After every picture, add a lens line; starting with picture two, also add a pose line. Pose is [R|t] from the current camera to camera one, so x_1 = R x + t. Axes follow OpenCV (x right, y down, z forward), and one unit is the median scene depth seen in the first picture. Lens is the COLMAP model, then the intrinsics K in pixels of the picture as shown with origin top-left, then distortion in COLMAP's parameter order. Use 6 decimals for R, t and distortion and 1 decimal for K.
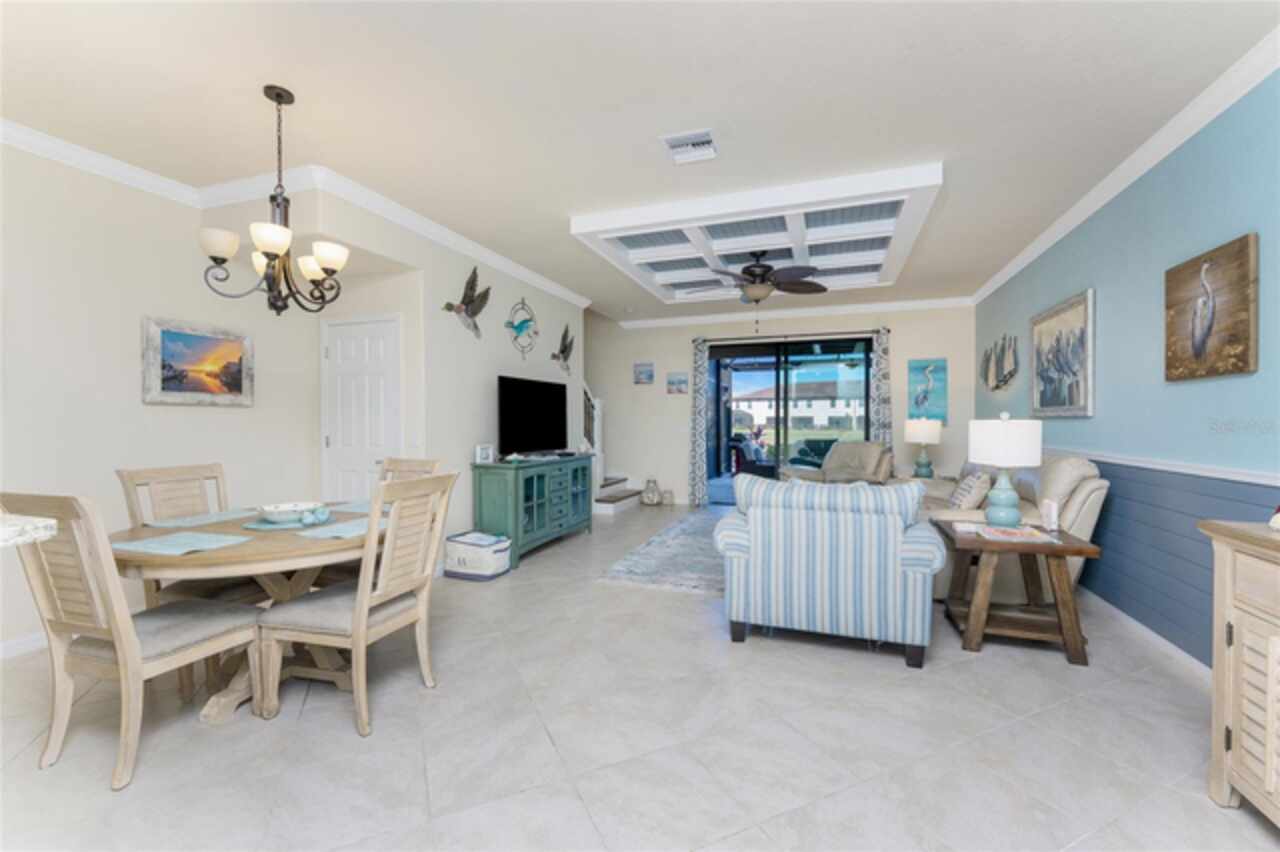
lens RADIAL K [[518.5, 0, 640.4], [0, 518.5, 422.4], [0, 0, 1]] dist [-0.000067, 0.000938]
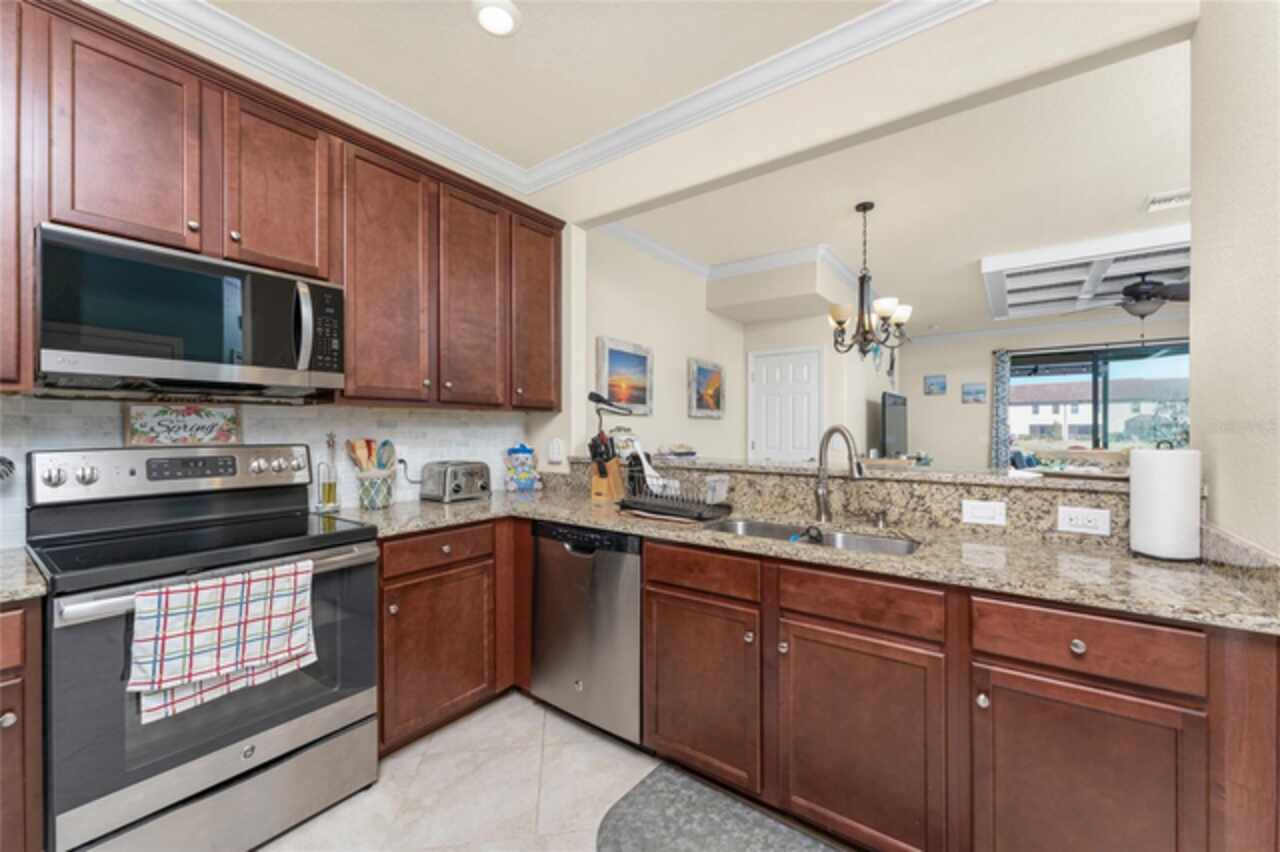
lens RADIAL K [[518.5, 0, 639.1], [0, 518.5, 426.3], [0, 0, 1]] dist [-0.000067, 0.000938]
pose [[0.960390, 0.000746, -0.278658, -0.541414], [-0.003000, 0.999966, -0.007663, 0.000722], [0.278643, 0.008196, 0.960360, -0.347047]]
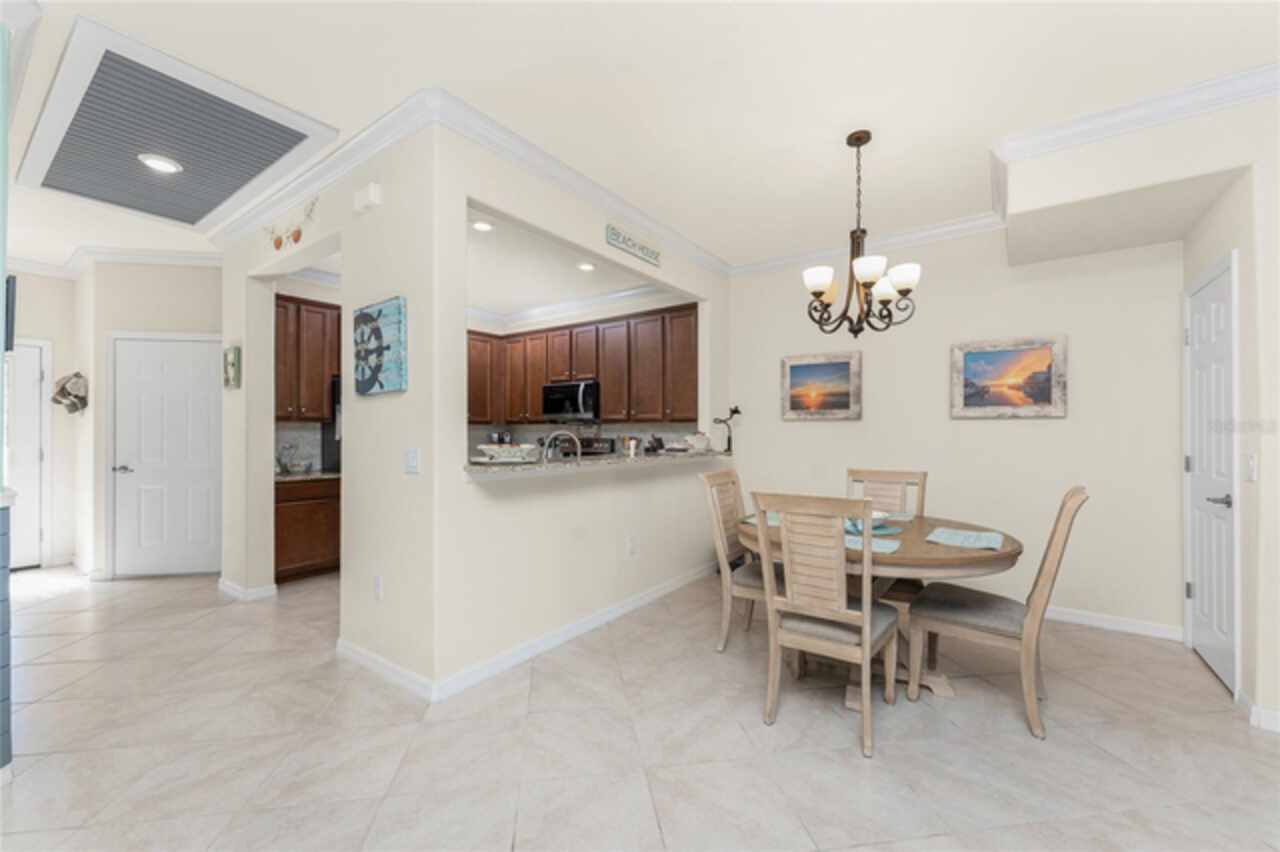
lens RADIAL K [[518.5, 0, 638.1], [0, 518.5, 428.1], [0, 0, 1]] dist [-0.000067, 0.000938]
pose [[-0.280252, -0.007594, -0.959897, 0.289604], [-0.003762, 0.999970, -0.006813, -0.003426], [0.959919, 0.001702, -0.280272, 0.509464]]
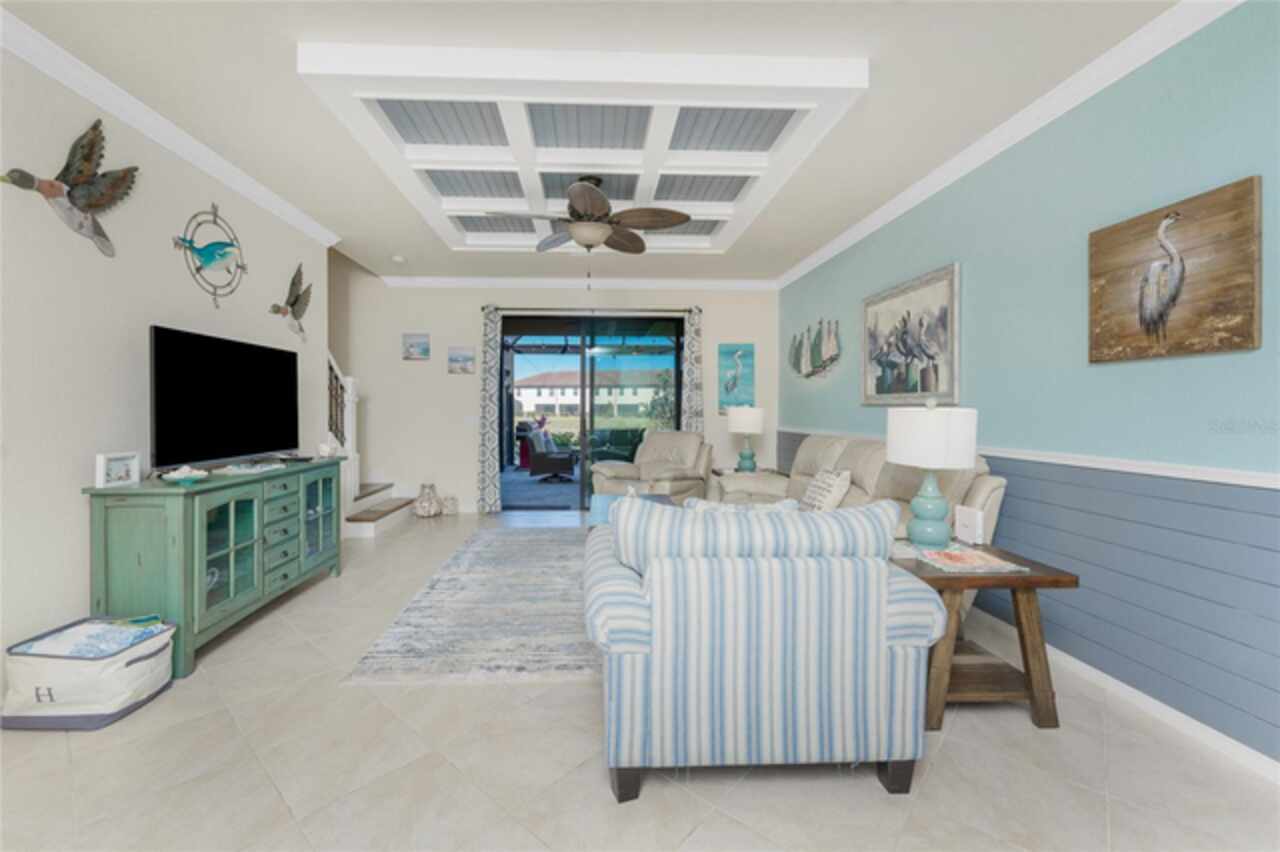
lens RADIAL K [[518.5, 0, 601.5], [0, 518.5, 411.4], [0, 0, 1]] dist [-0.000067, 0.000938]
pose [[0.932143, -0.000379, 0.362090, -0.031051], [-0.000947, 0.999993, 0.003486, -0.001175], [-0.362089, -0.003592, 0.932136, 0.349795]]
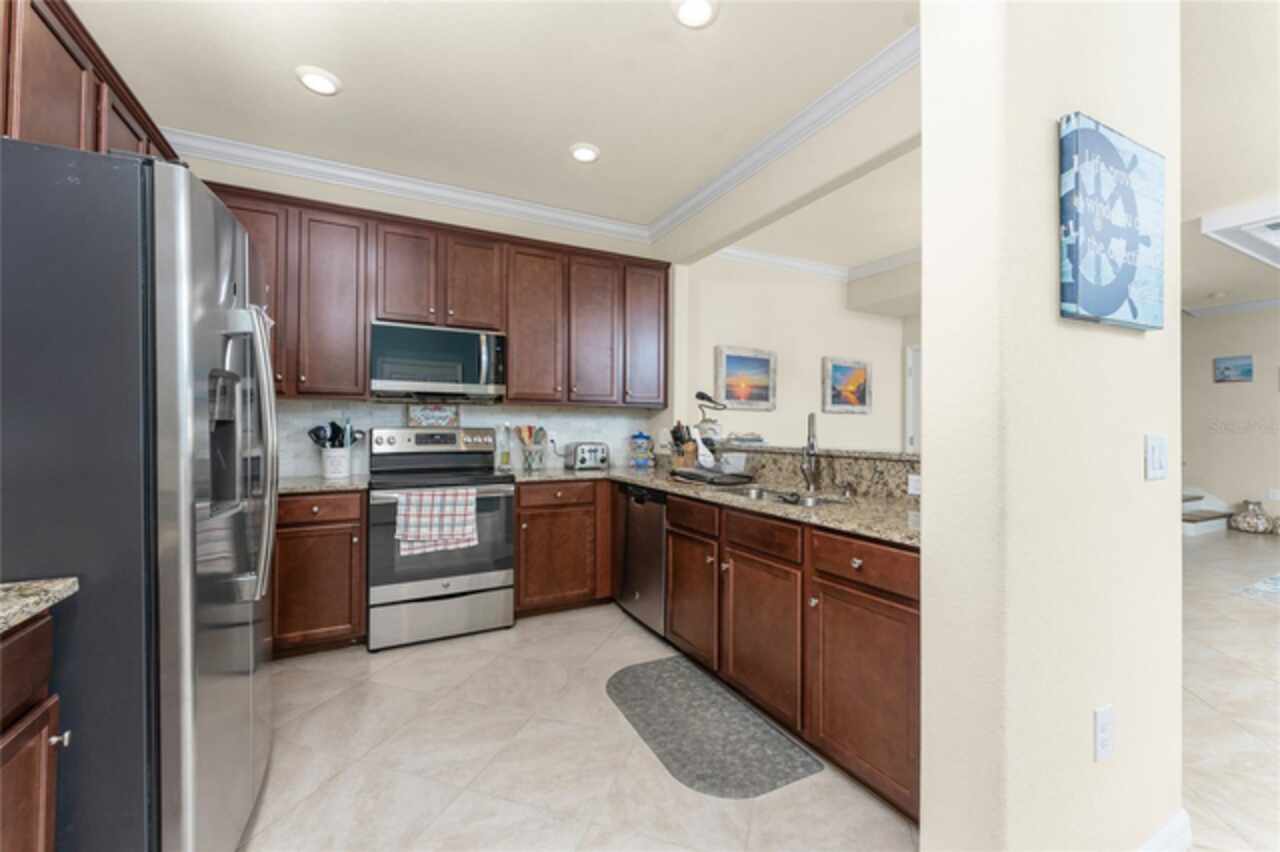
lens RADIAL K [[518.5, 0, 644.2], [0, 518.5, 425.7], [0, 0, 1]] dist [-0.000067, 0.000938]
pose [[0.736306, -0.000747, -0.676649, -0.234957], [-0.007608, 0.999927, -0.009383, 0.017659], [0.676606, 0.012057, 0.736246, -0.408588]]
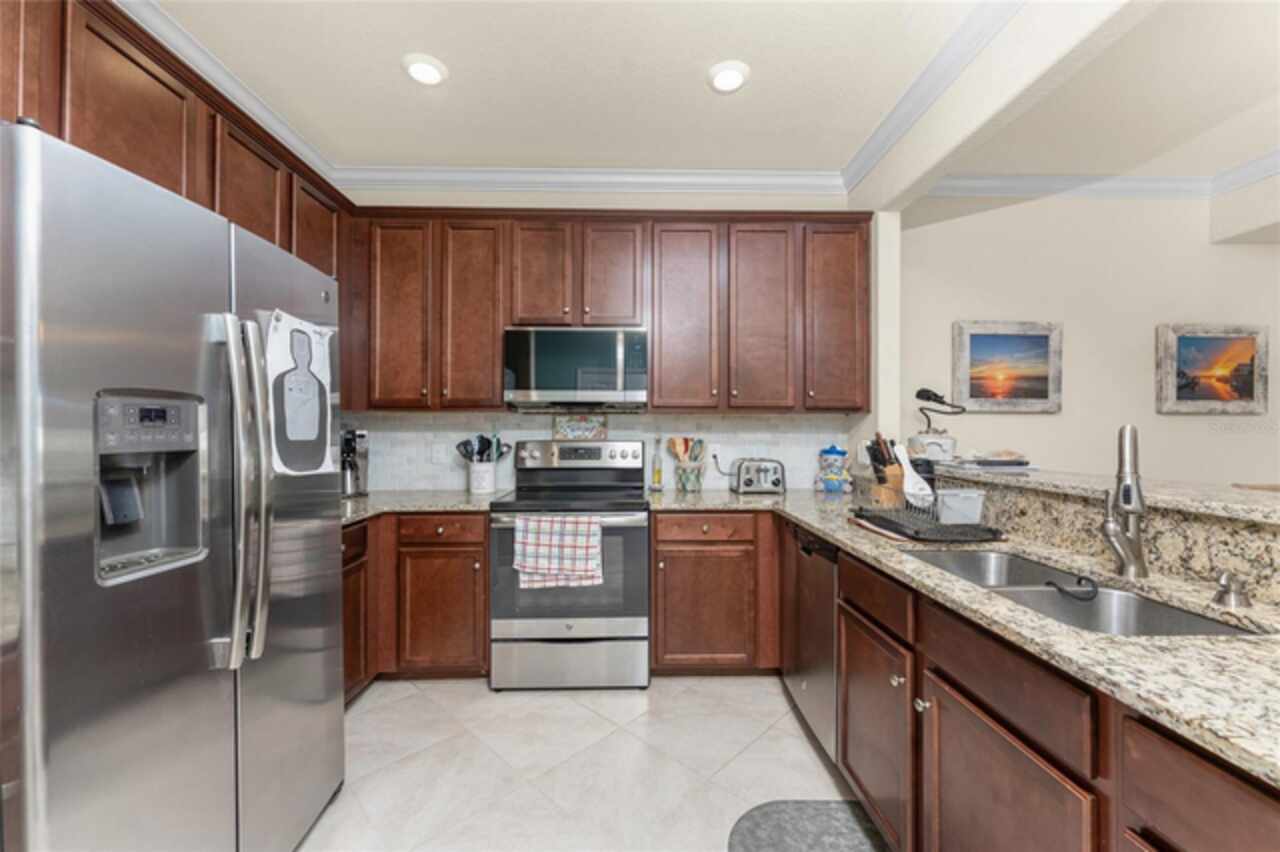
lens RADIAL K [[518.5, 0, 639.4], [0, 518.5, 425.1], [0, 0, 1]] dist [-0.000067, 0.000938]
pose [[0.364074, -0.008757, -0.931329, -0.317139], [-0.005641, 0.999917, -0.011607, 0.001522], [0.931353, 0.009480, 0.363994, -0.215588]]
